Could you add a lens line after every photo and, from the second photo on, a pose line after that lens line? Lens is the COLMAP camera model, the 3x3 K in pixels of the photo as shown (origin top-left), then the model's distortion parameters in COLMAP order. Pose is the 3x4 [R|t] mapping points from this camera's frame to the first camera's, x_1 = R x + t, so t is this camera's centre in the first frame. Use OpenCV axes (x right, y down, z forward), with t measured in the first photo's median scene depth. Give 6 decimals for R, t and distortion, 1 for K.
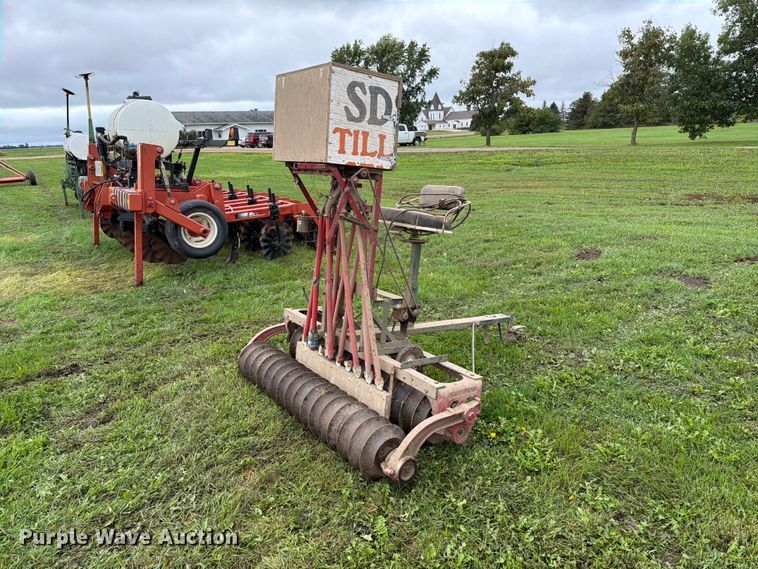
lens RADIAL K [[536.4, 0, 376.2], [0, 536.4, 284.8], [0, 0, 1]] dist [0.030367, -0.036859]
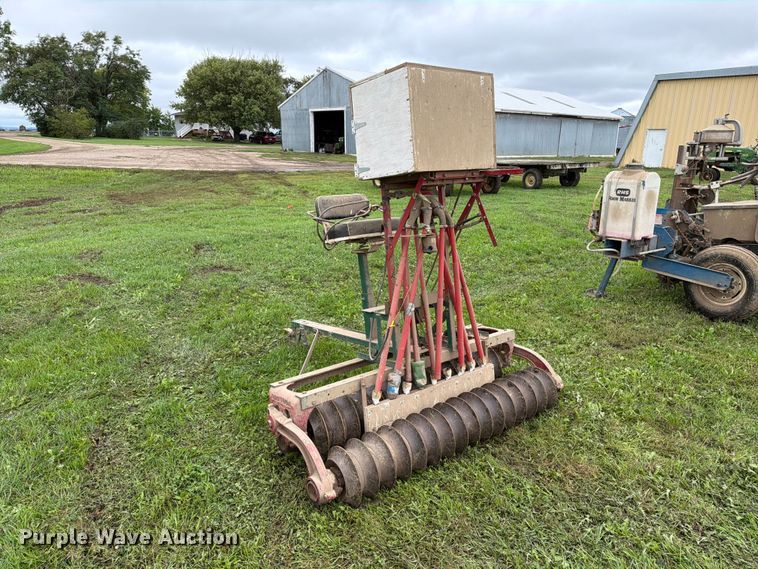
lens RADIAL K [[529.7, 0, 377.5], [0, 529.7, 280.9], [0, 0, 1]] dist [0.075313, -0.090993]
pose [[-0.036498, -0.223436, 0.974035, -0.997577], [0.255451, 0.940217, 0.225250, -0.272783], [-0.966133, 0.257040, 0.022761, 1.091720]]
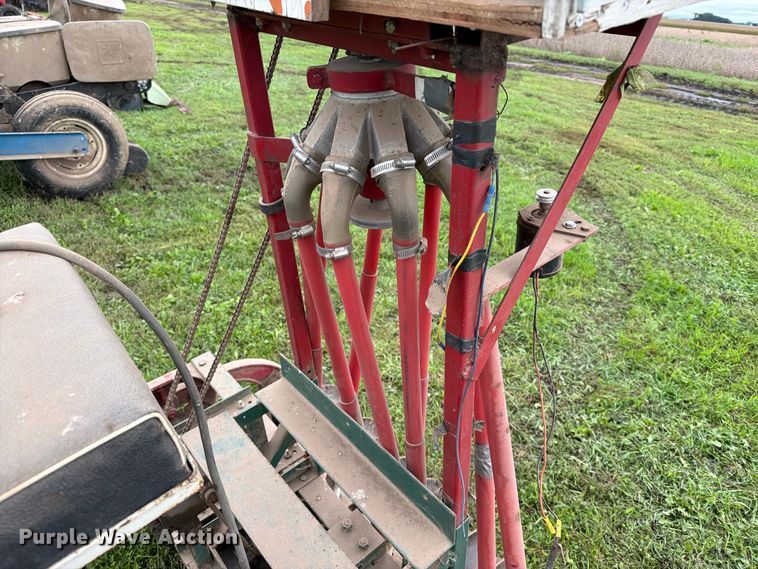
lens RADIAL K [[536.4, 0, 376.2], [0, 536.4, 284.8], [0, 0, 1]] dist [0.030367, -0.036859]
pose [[-0.996955, -0.001193, -0.077969, -0.030959], [-0.055200, 0.717024, 0.694860, -0.274191], [0.055077, 0.697048, -0.714906, 1.211596]]
